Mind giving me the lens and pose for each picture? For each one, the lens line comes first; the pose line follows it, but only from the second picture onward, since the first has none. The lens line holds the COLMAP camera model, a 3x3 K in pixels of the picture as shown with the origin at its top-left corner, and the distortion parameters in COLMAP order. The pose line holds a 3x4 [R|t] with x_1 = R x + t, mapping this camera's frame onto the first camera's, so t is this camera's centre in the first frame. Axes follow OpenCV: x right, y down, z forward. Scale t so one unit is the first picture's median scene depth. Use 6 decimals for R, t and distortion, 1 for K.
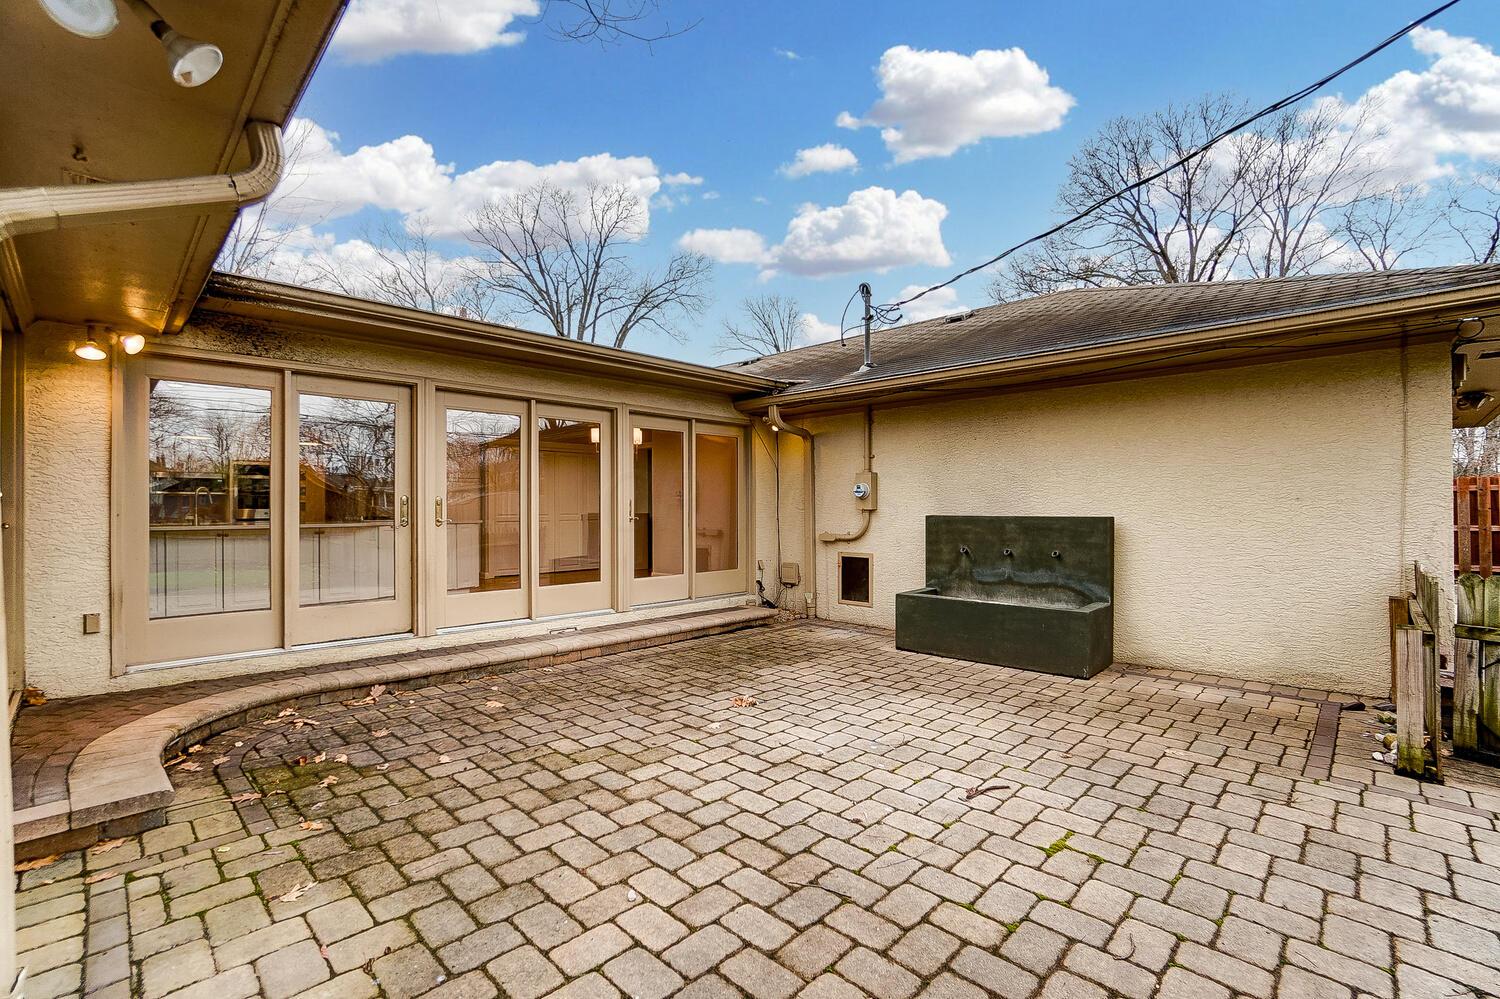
lens RADIAL K [[671.6, 0, 753.6], [0, 671.6, 504.5], [0, 0, 1]] dist [-0.002178, 0.000981]
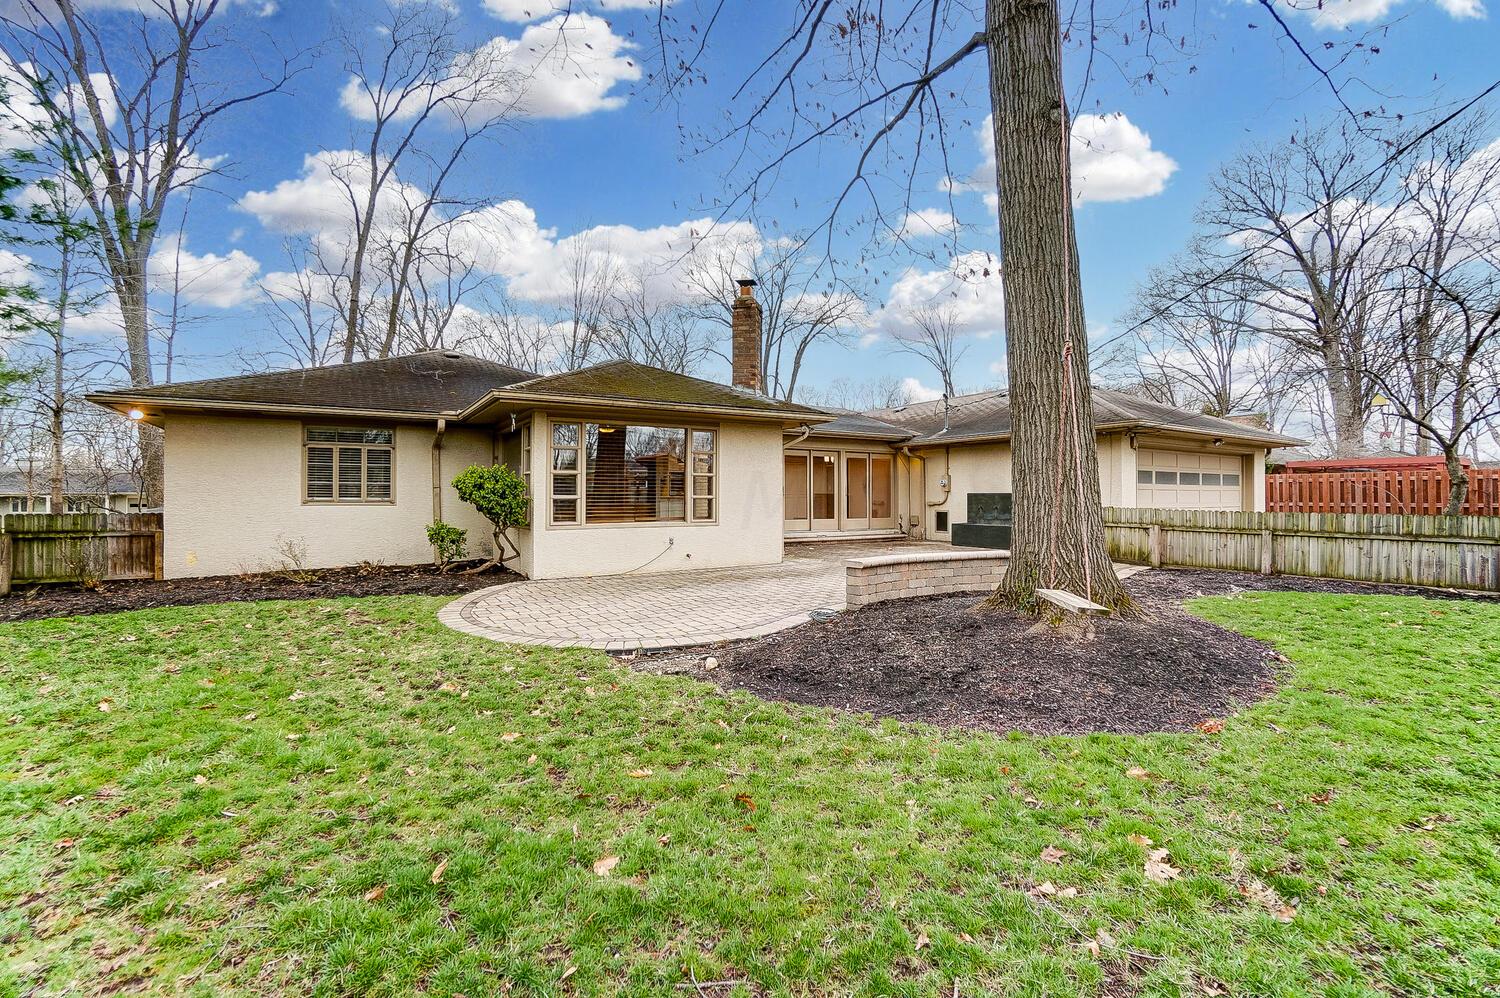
lens RADIAL K [[671.6, 0, 756.4], [0, 671.6, 496.5], [0, 0, 1]] dist [-0.002178, 0.000981]
pose [[0.970947, 0.002050, -0.239287, 0.083261], [-0.001218, 0.999993, 0.003625, 0.018586], [0.239293, -0.003228, 0.970942, -1.357623]]
